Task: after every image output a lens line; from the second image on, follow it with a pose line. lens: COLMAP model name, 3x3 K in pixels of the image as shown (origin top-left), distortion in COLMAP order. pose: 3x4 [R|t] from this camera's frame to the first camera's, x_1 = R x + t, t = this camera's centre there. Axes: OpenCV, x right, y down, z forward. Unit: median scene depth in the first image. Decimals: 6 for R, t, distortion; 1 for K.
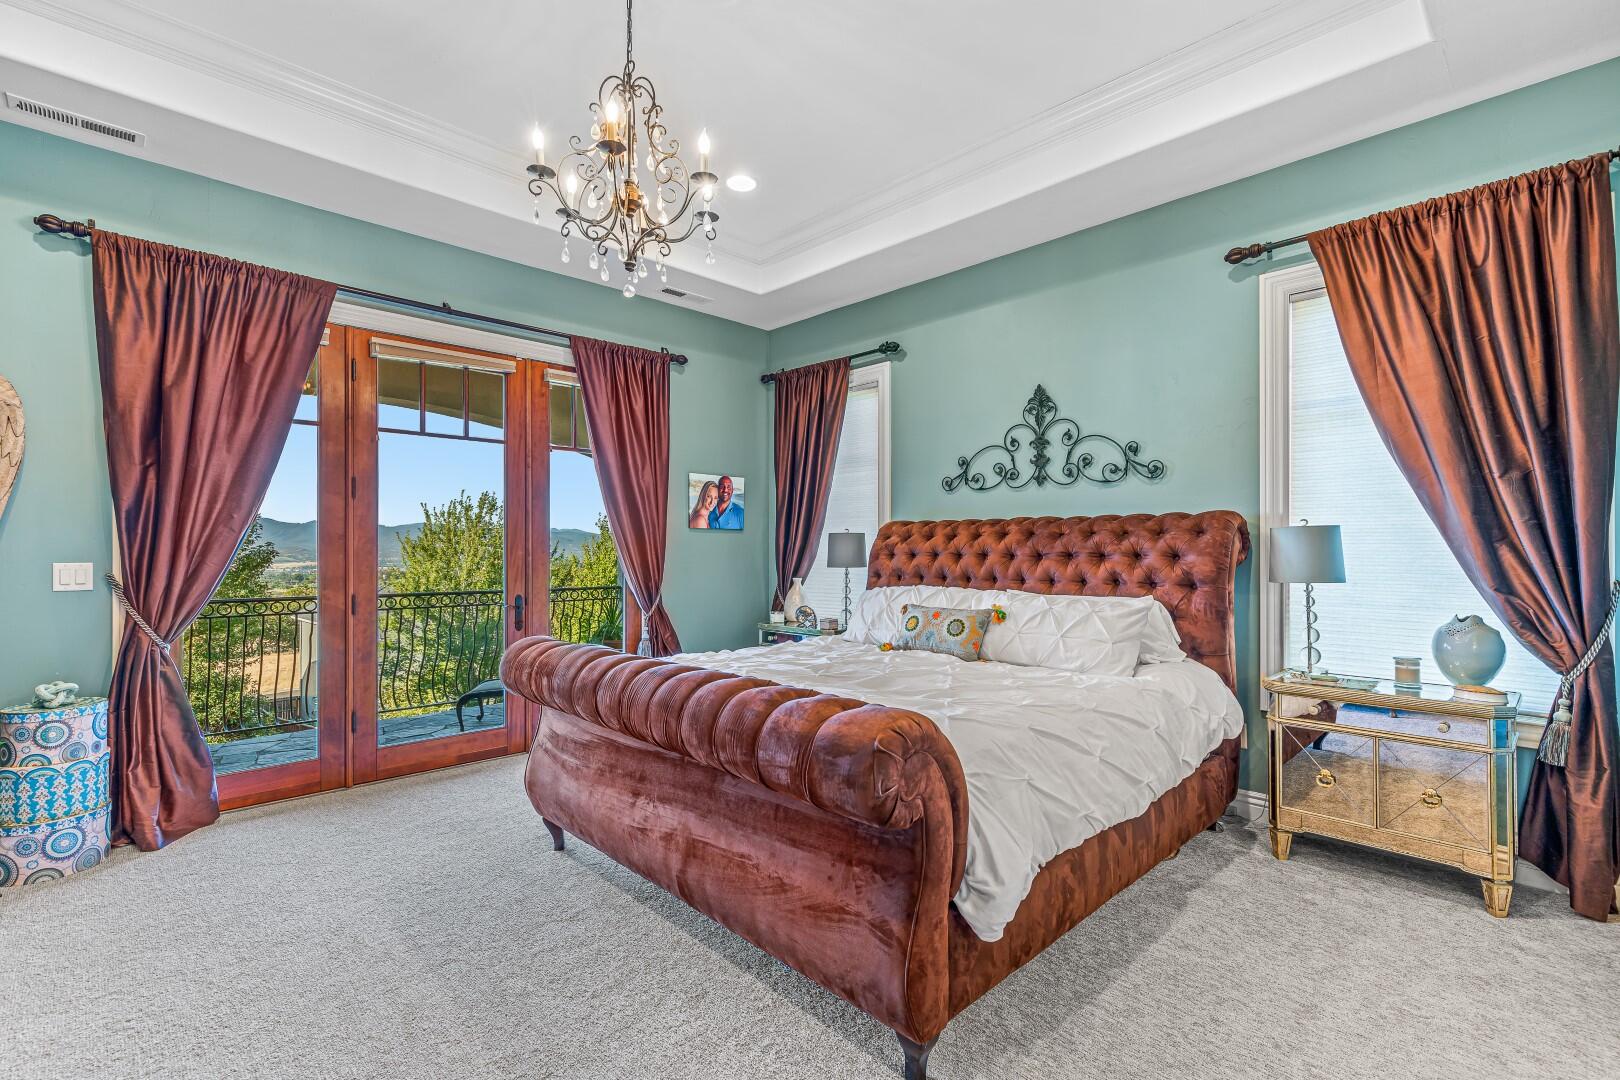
lens RADIAL K [[733.7, 0, 809.9], [0, 733.7, 552.0], [0, 0, 1]] dist [0.007546, -0.001698]
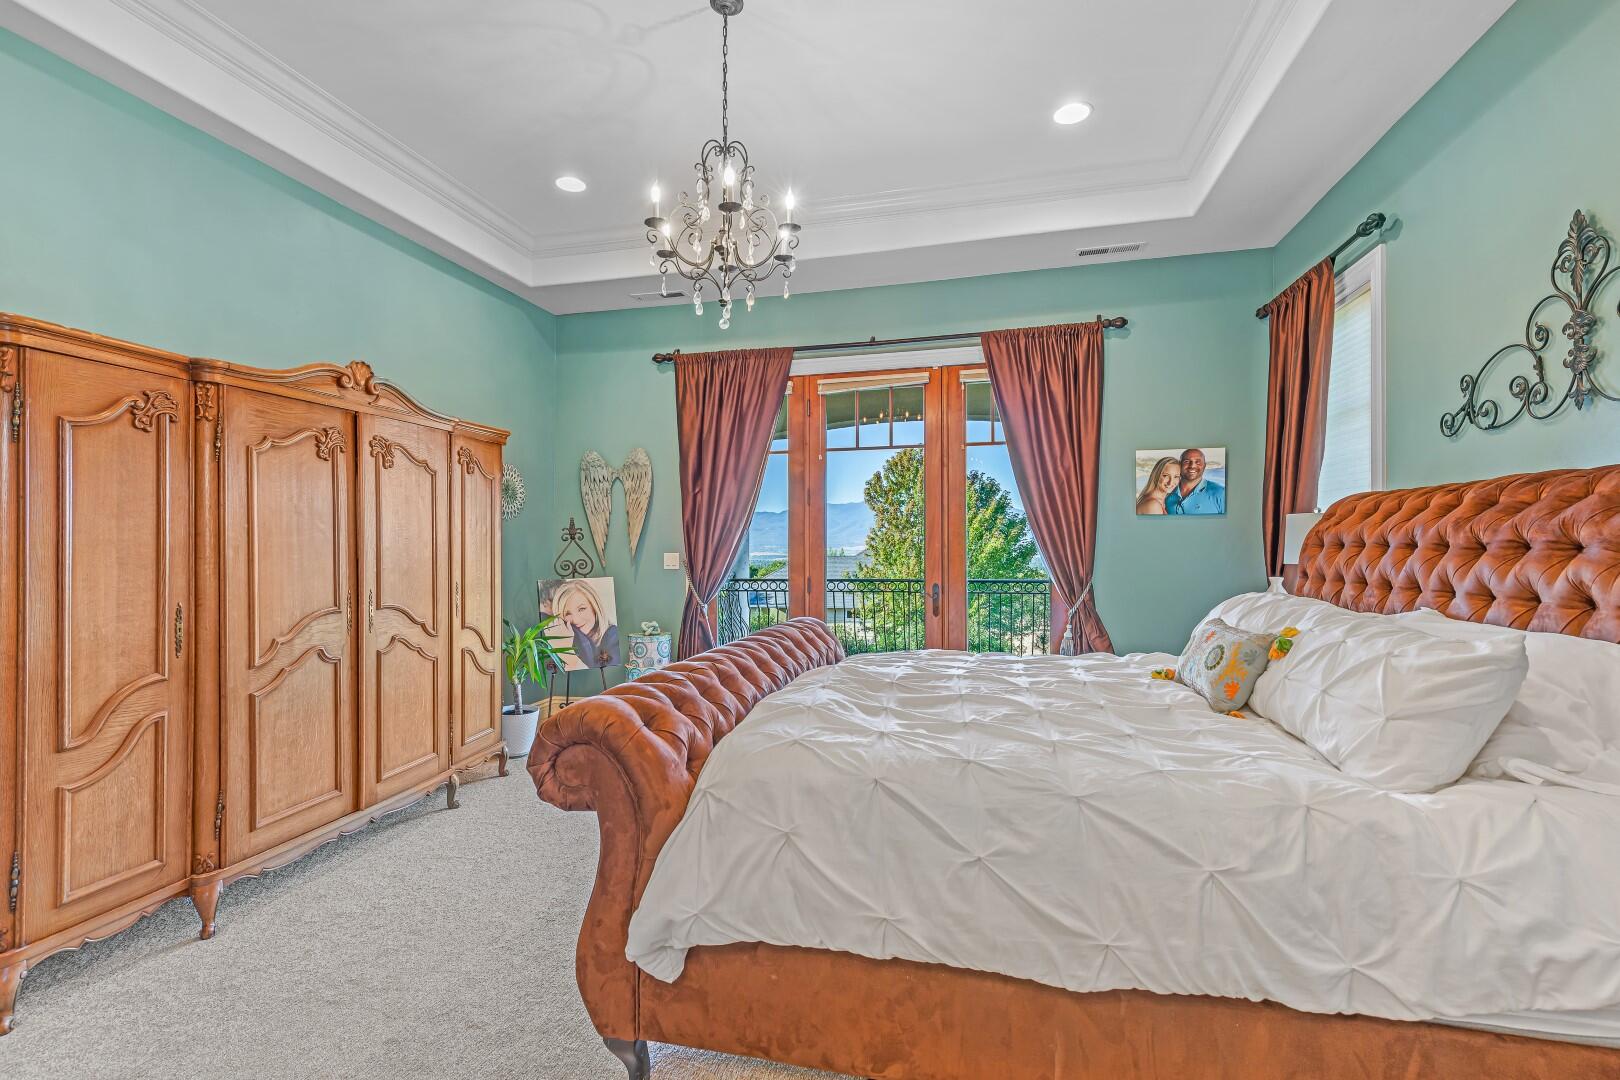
lens RADIAL K [[733.7, 0, 807.6], [0, 733.7, 538.8], [0, 0, 1]] dist [0.007546, -0.001698]
pose [[0.532037, -0.012150, -0.846634, 0.429849], [0.008934, 0.999922, -0.008736, -0.000746], [0.846674, -0.002916, 0.532104, 0.259374]]
